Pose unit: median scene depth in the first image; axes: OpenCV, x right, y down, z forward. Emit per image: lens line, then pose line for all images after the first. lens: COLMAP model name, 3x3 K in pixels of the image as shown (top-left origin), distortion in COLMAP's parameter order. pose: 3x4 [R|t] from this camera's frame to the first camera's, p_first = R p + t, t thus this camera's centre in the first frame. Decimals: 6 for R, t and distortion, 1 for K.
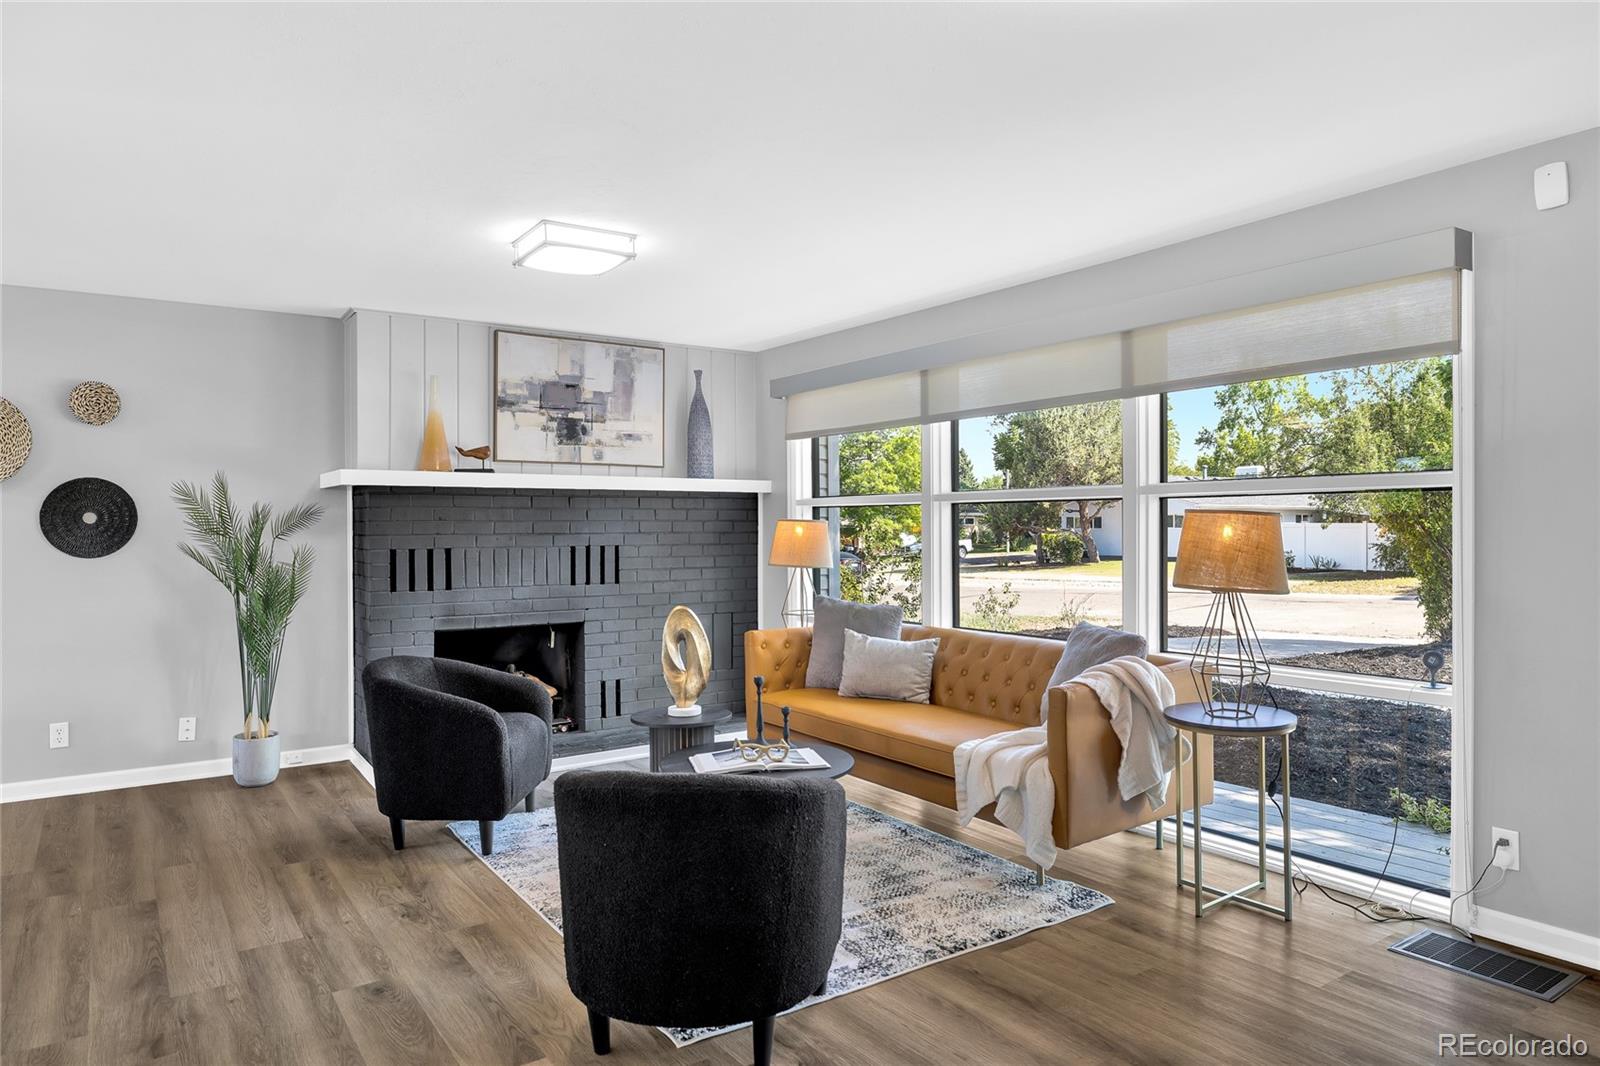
lens RADIAL K [[1064.4, 0, 798.9], [0, 1064.4, 534.6], [0, 0, 1]] dist [-0.006387, -0.000551]
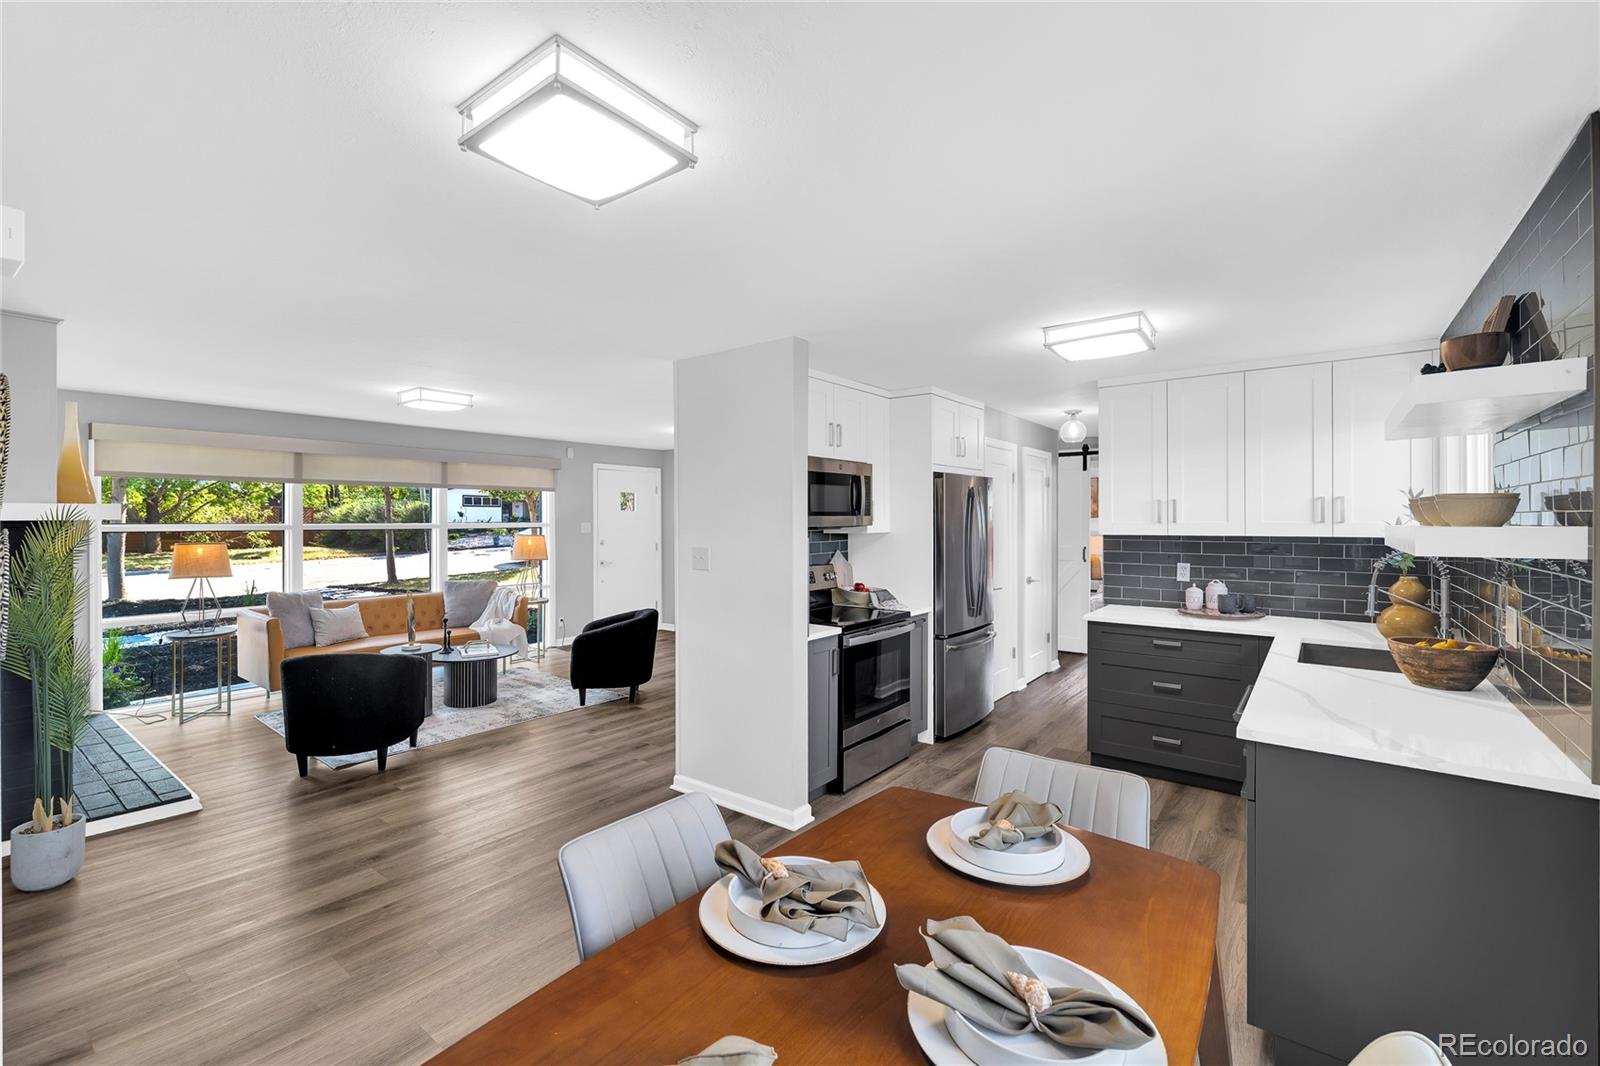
lens RADIAL K [[700.4, 0, 812.1], [0, 700.4, 513.0], [0, 0, 1]] dist [0.000399, 0.000340]
pose [[-0.342466, -0.002009, 0.939528, -2.057931], [0.008588, 0.999949, 0.005269, -0.102034], [-0.939491, 0.009873, -0.342432, 1.009735]]
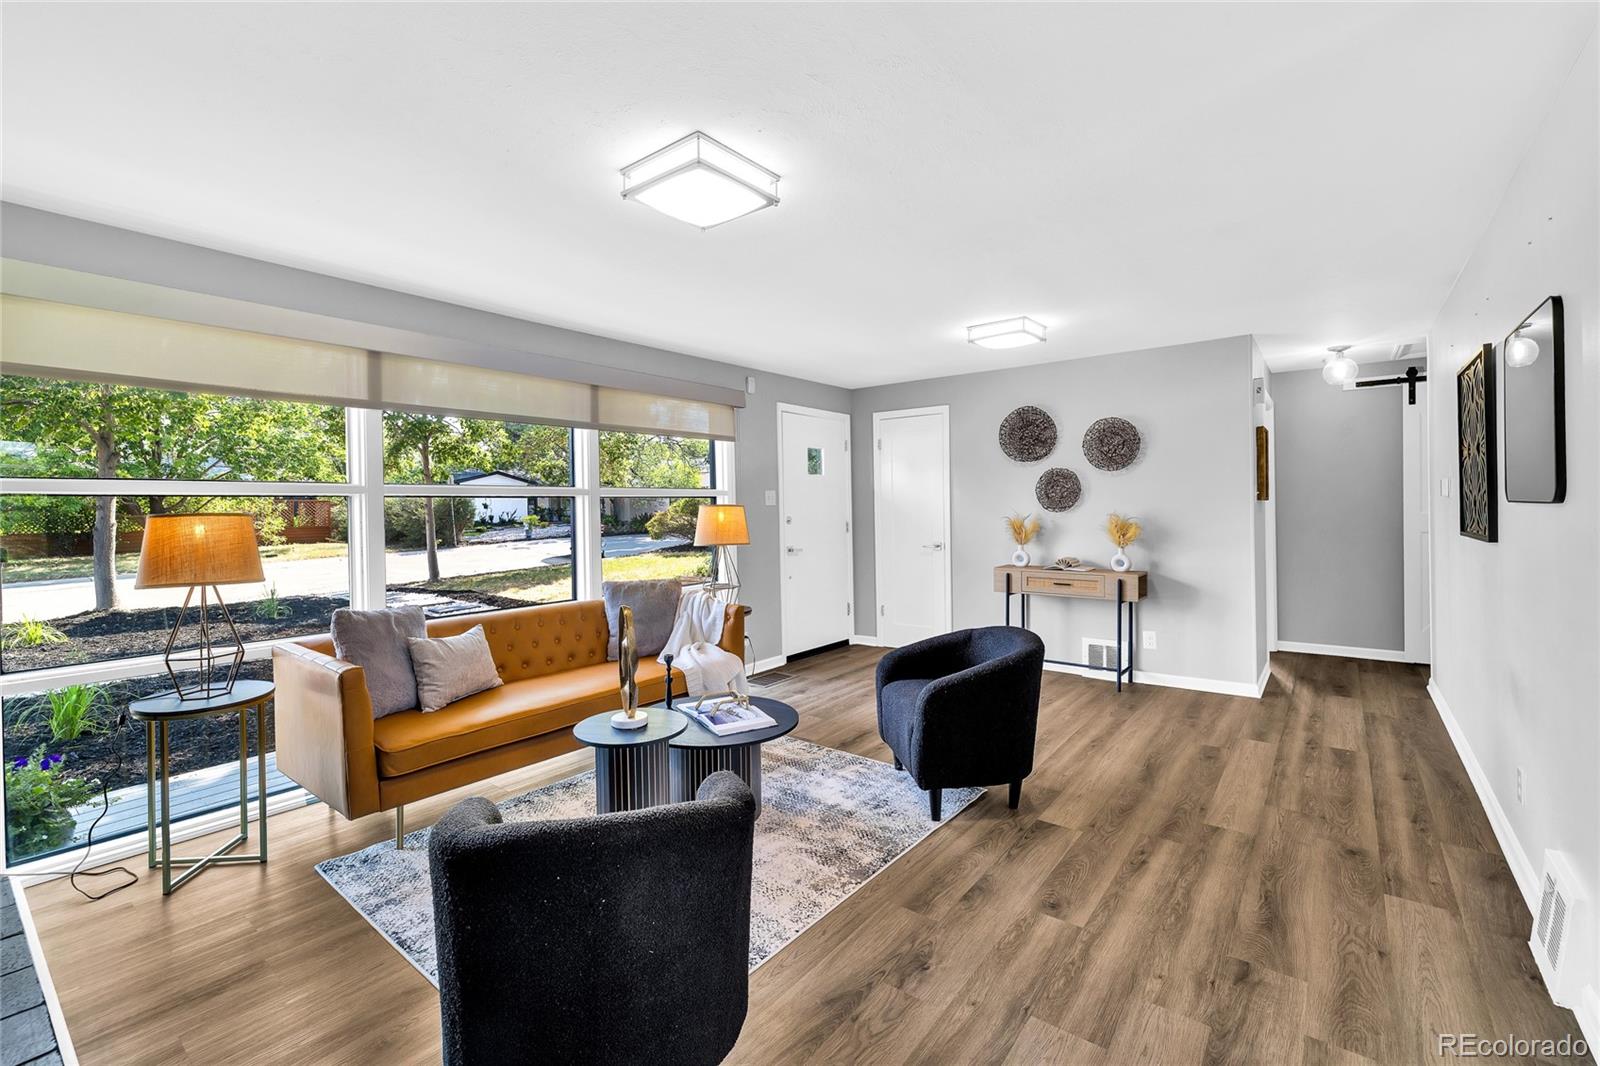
lens RADIAL K [[700.4, 0, 796.6], [0, 700.4, 506.2], [0, 0, 1]] dist [0.000399, 0.000340]
pose [[-0.322351, 0.001509, 0.946619, -0.979458], [0.026480, 0.999622, 0.007424, -0.029961], [-0.946250, 0.027460, -0.322269, 1.415646]]
